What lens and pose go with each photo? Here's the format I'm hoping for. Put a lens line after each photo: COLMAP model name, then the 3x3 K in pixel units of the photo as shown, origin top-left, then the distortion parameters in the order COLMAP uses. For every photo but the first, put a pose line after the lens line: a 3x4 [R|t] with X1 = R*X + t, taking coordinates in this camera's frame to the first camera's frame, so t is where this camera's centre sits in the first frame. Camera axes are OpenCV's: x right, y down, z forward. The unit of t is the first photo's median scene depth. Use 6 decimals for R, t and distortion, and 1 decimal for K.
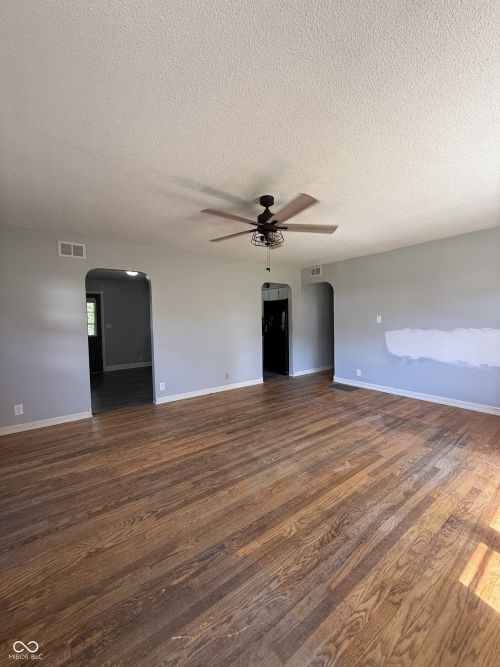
lens RADIAL K [[263.4, 0, 251.3], [0, 263.4, 332.3], [0, 0, 1]] dist [0.002646, -0.000140]
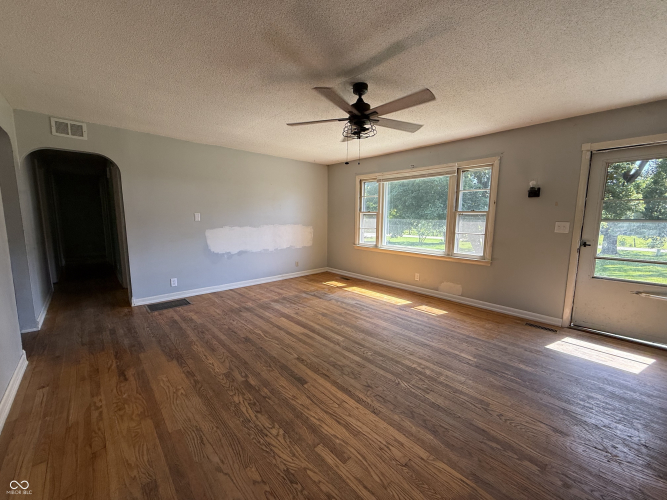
lens RADIAL K [[263.4, 0, 331.1], [0, 263.4, 250.3], [0, 0, 1]] dist [0.002646, -0.000140]
pose [[-0.095104, -0.110131, 0.989356, -0.781538], [0.039485, 0.992662, 0.114295, -0.034934], [-0.994684, 0.049934, -0.090058, 1.037187]]
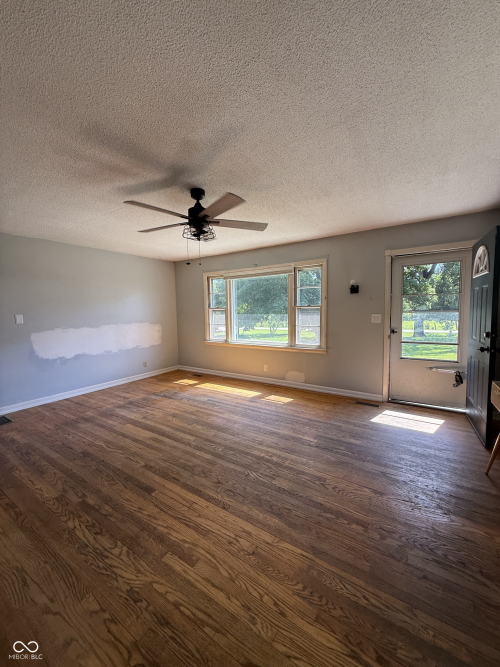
lens RADIAL K [[263.4, 0, 249.2], [0, 263.4, 332.3], [0, 0, 1]] dist [0.002646, -0.000140]
pose [[-0.330381, -0.054899, 0.942250, -0.811088], [0.067484, 0.994378, 0.081599, -0.046832], [-0.941432, 0.090546, -0.324819, 1.009591]]
